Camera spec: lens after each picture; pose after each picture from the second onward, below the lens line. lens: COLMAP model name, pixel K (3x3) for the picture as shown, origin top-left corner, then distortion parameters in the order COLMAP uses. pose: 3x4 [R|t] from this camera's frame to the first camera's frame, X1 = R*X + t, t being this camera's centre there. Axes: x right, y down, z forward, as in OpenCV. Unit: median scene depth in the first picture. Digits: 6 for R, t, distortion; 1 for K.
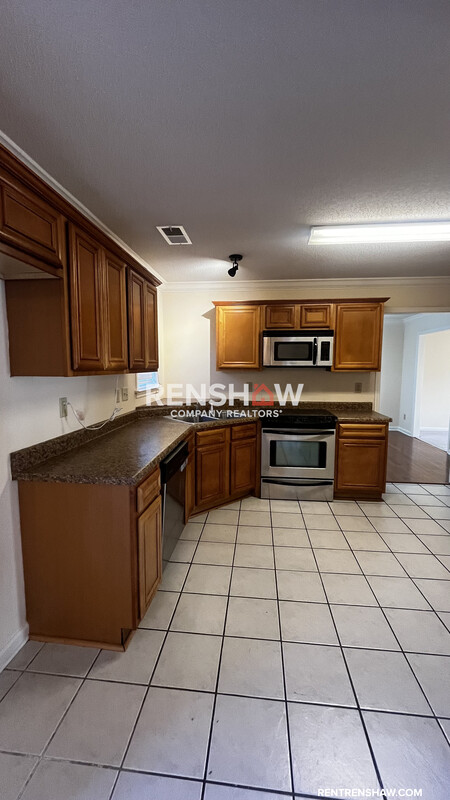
lens RADIAL K [[322.5, 0, 225.7], [0, 322.5, 398.5], [0, 0, 1]] dist [0.000748, -0.000007]
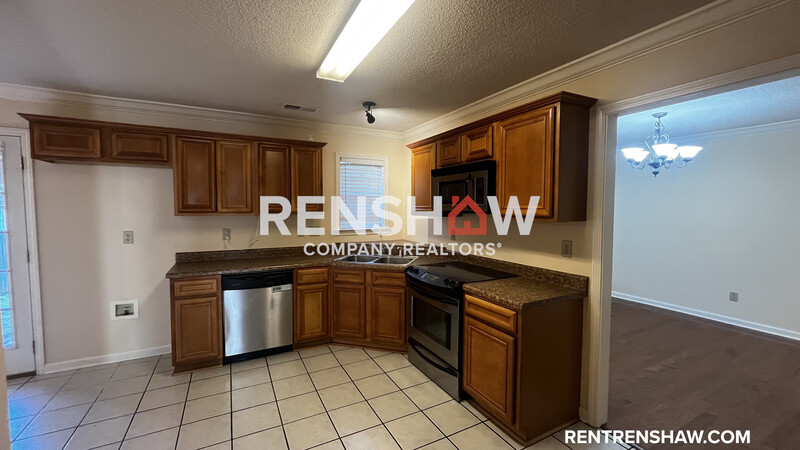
lens RADIAL K [[322.5, 0, 399.4], [0, 322.5, 223.3], [0, 0, 1]] dist [0.000748, -0.000007]
pose [[0.554063, 0.040267, -0.831501, 0.863756], [-0.086542, 0.996204, -0.009423, -0.055753], [0.827965, 0.077181, 0.555444, 0.486128]]
